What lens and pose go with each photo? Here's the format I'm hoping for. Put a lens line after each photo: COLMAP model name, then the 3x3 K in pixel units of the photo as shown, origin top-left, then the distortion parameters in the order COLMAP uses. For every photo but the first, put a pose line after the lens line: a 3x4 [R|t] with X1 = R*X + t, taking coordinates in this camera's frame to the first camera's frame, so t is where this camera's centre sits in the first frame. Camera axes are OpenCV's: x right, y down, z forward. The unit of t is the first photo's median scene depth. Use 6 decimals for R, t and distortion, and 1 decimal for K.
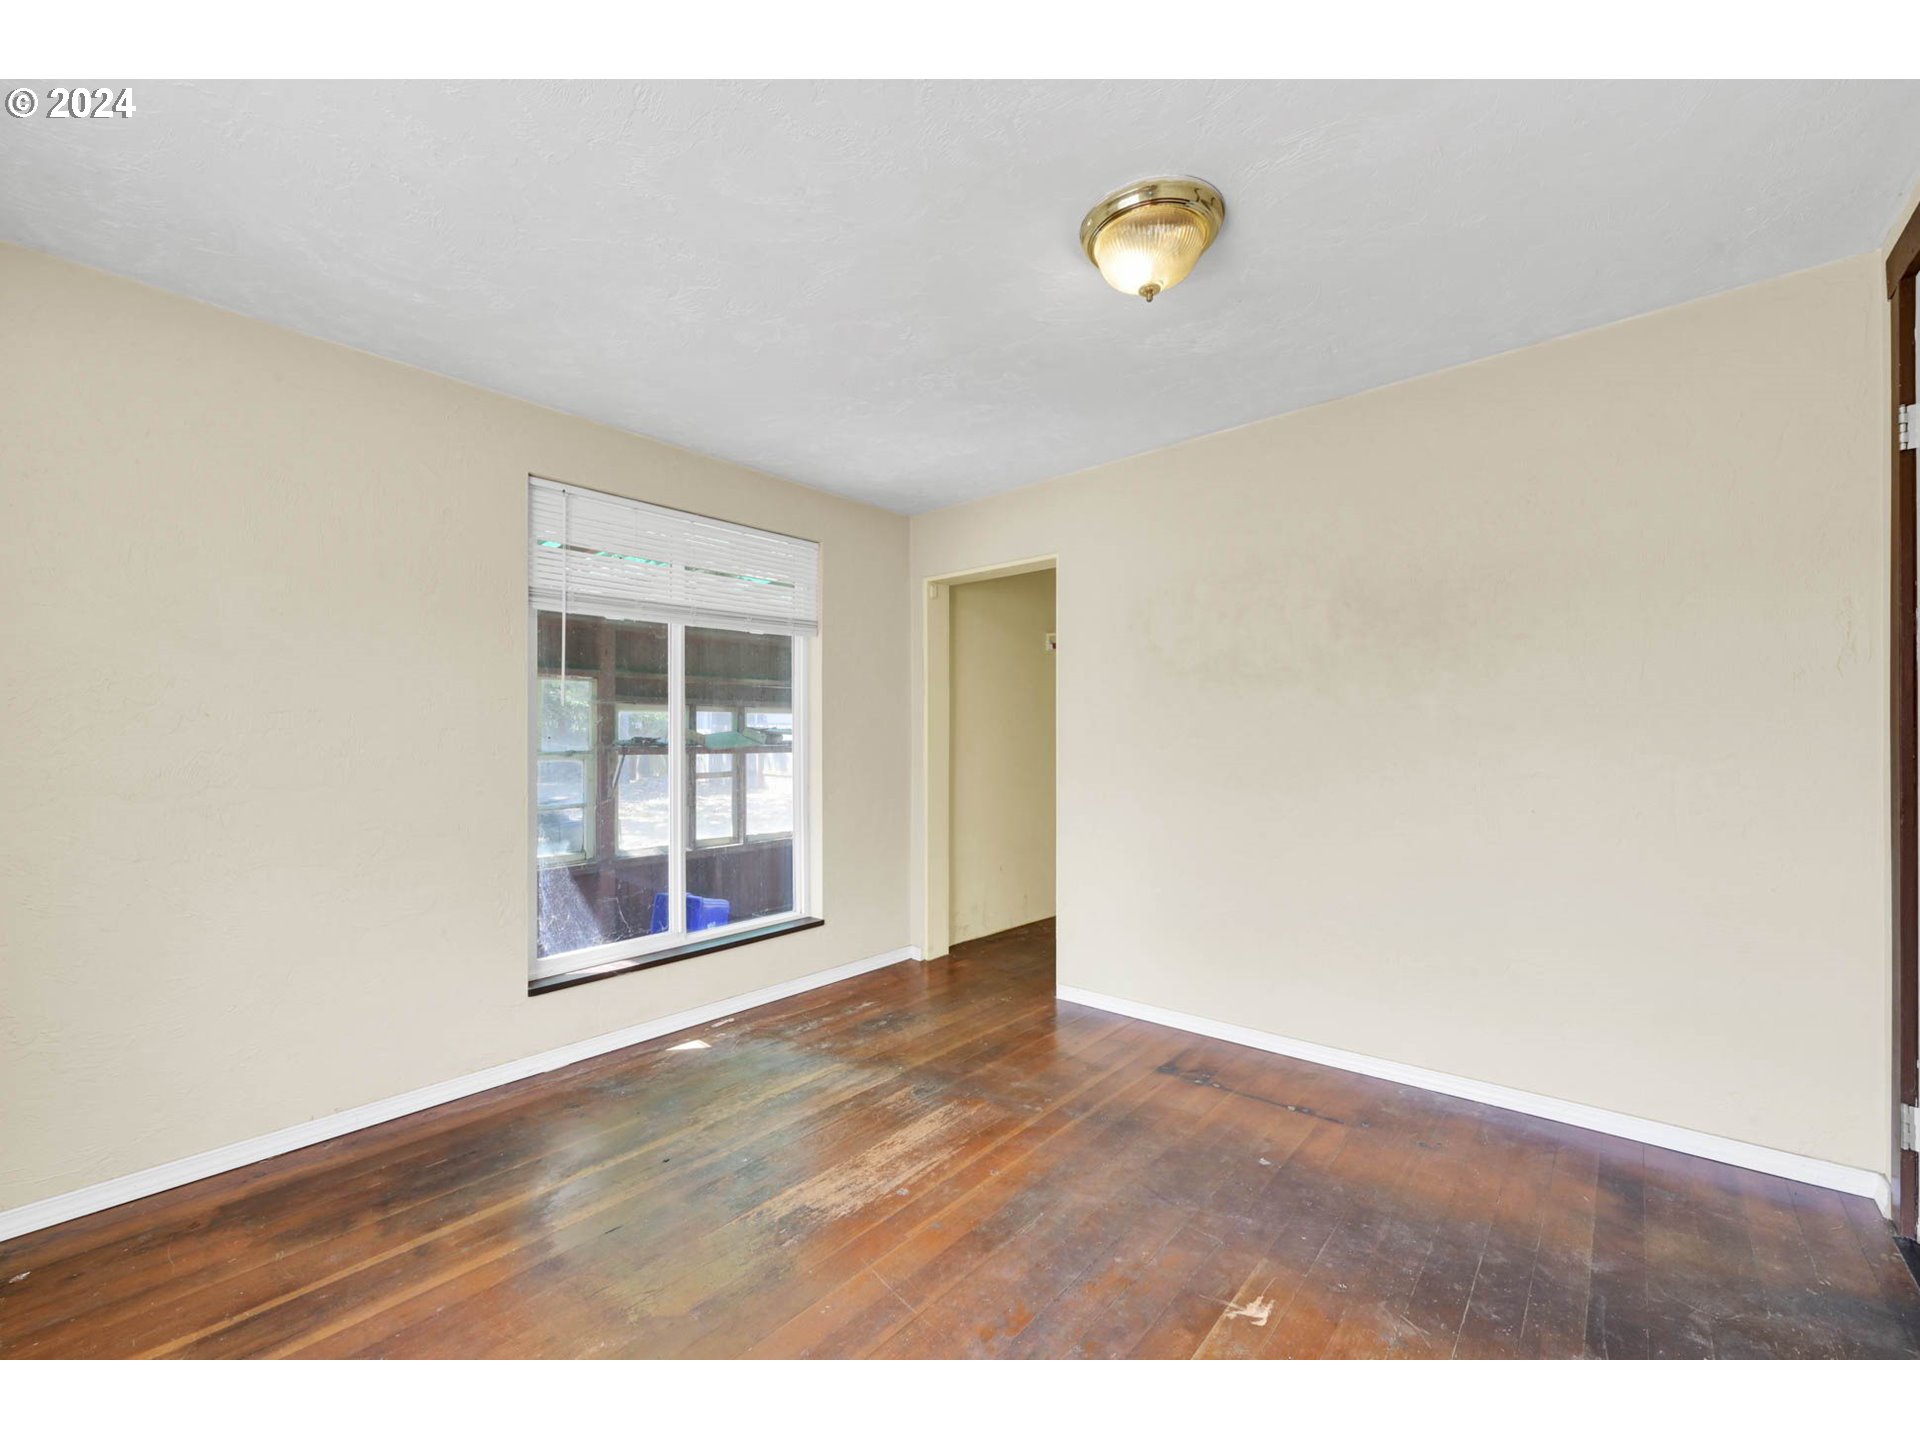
lens RADIAL K [[767.5, 0, 969.2], [0, 767.5, 735.3], [0, 0, 1]] dist [0.000243, 0.000163]
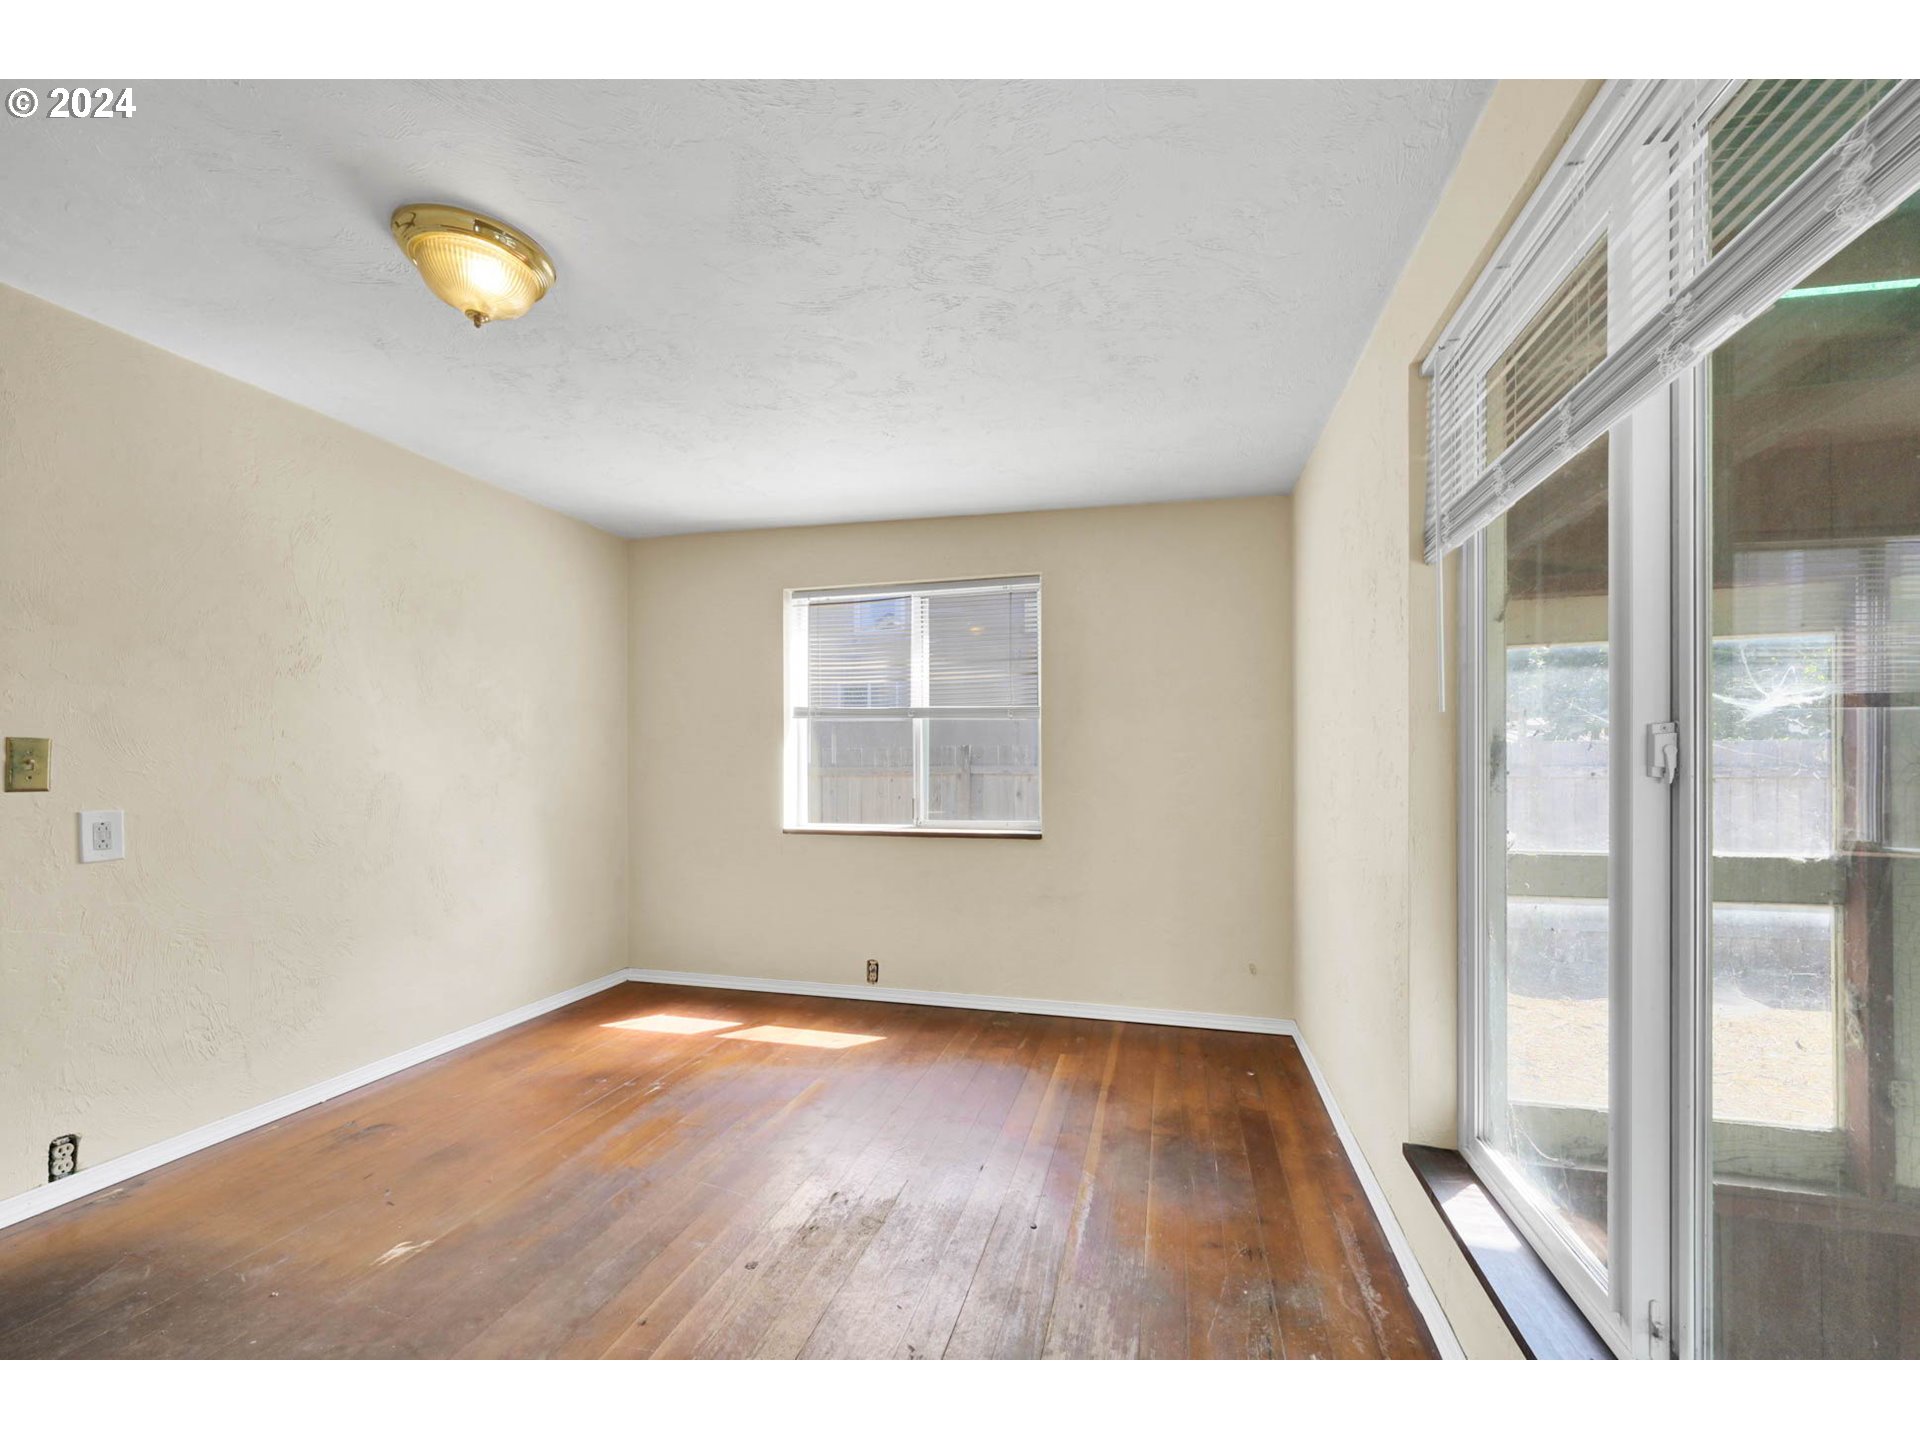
lens RADIAL K [[775.2, 0, 964.5], [0, 775.2, 755.3], [0, 0, 1]] dist [-0.000454, -0.000074]
pose [[-0.902240, -0.004272, -0.431212, 0.063179], [-0.000644, 0.999963, -0.008559, 0.000213], [0.431233, -0.007445, -0.902210, 1.403280]]
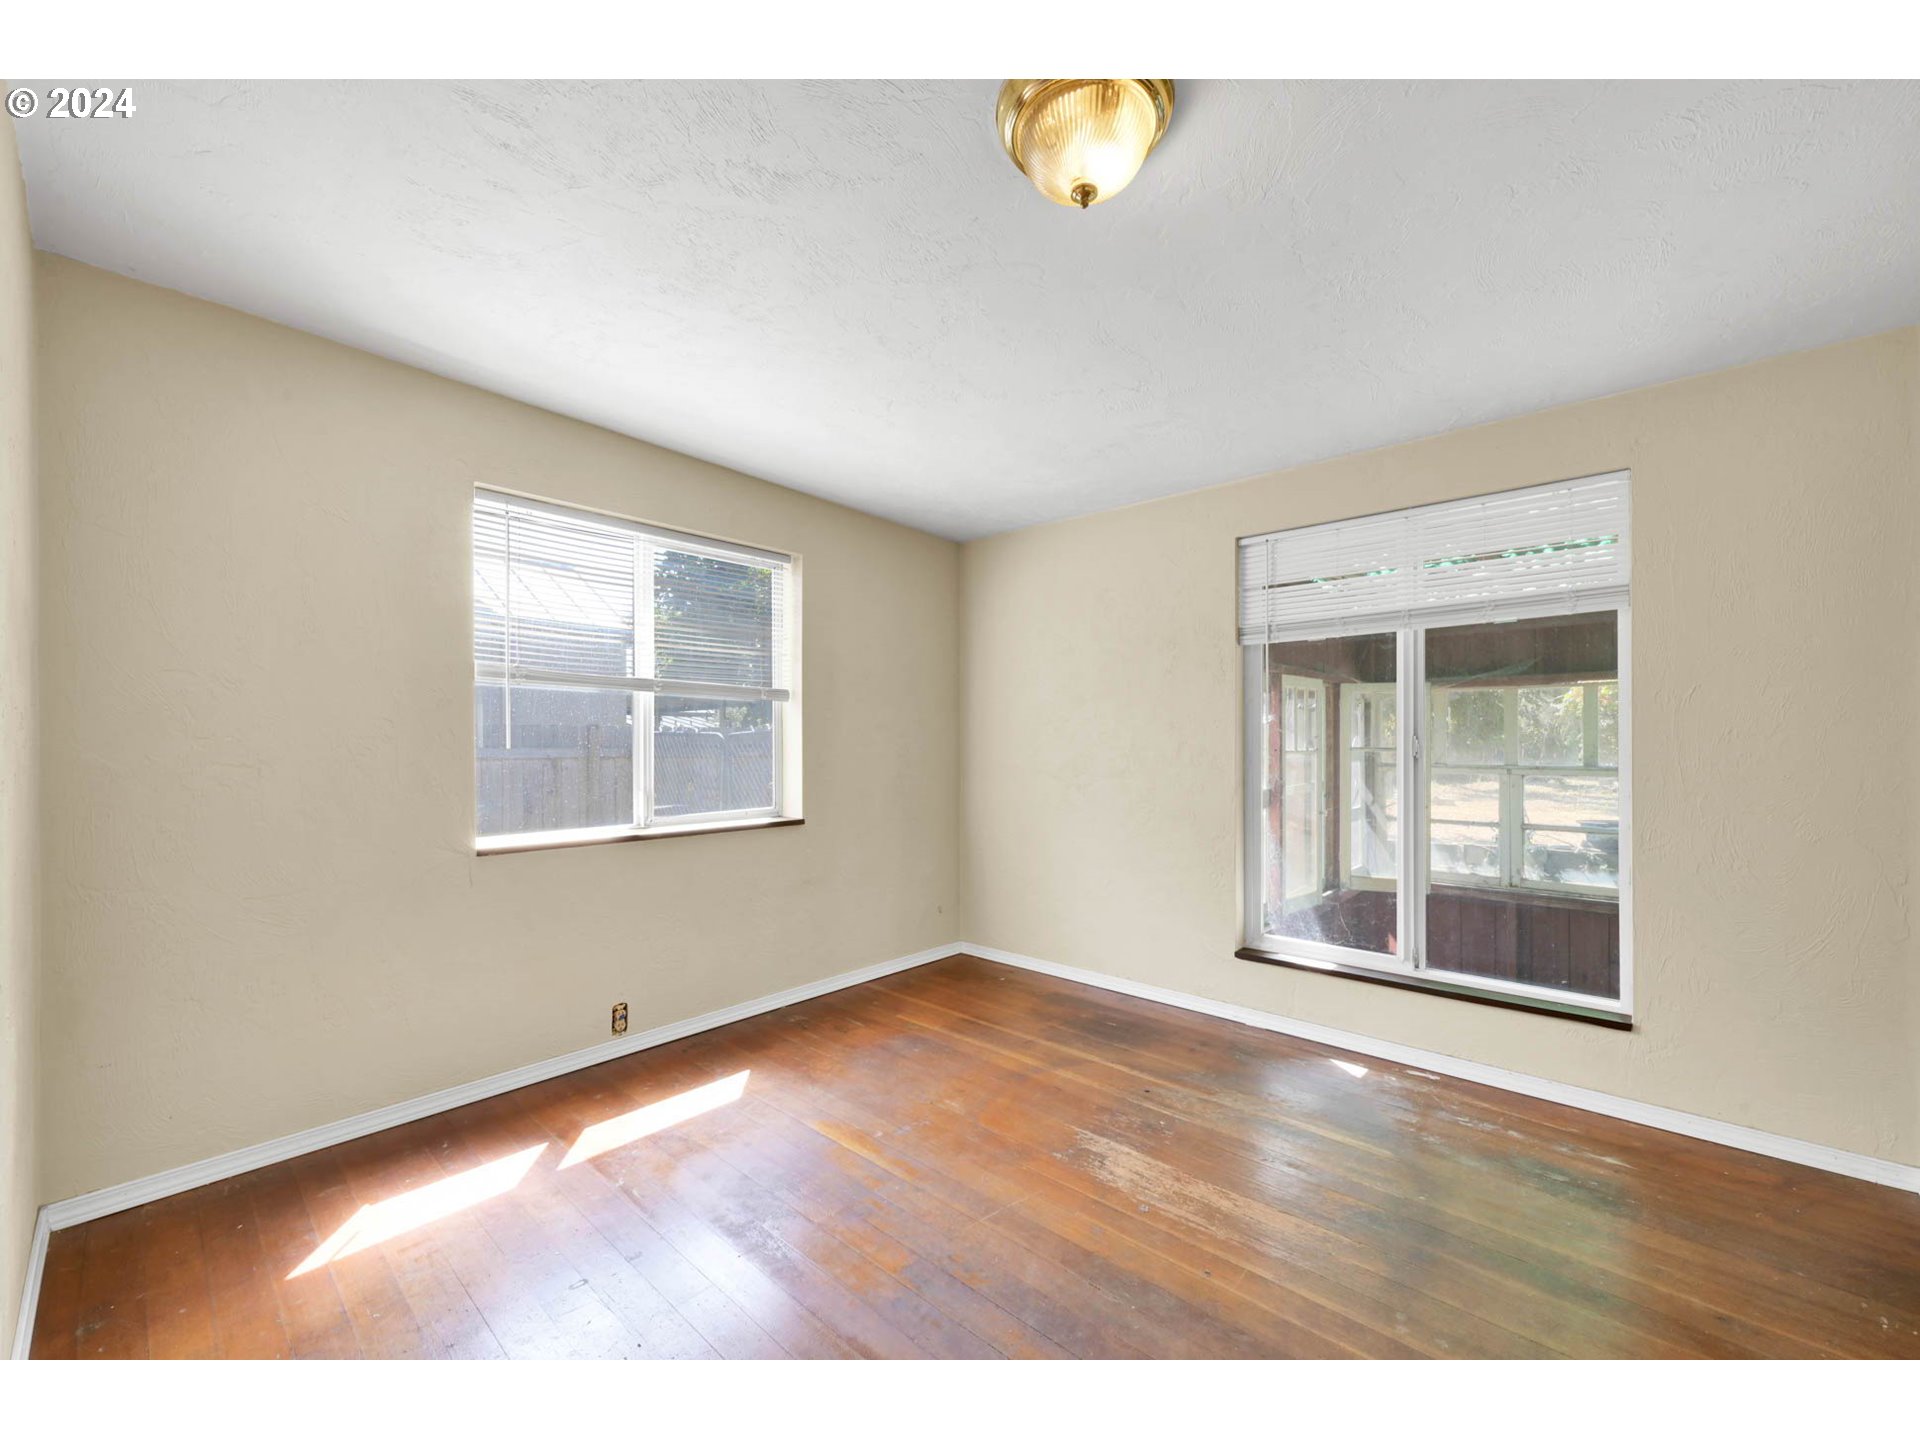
lens RADIAL K [[767.5, 0, 969.2], [0, 767.5, 735.3], [0, 0, 1]] dist [0.000243, 0.000163]
pose [[-0.018606, -0.009535, -0.999781, 0.666155], [-0.003508, 0.999949, -0.009471, -0.006527], [0.999821, 0.003331, -0.018638, 0.572195]]
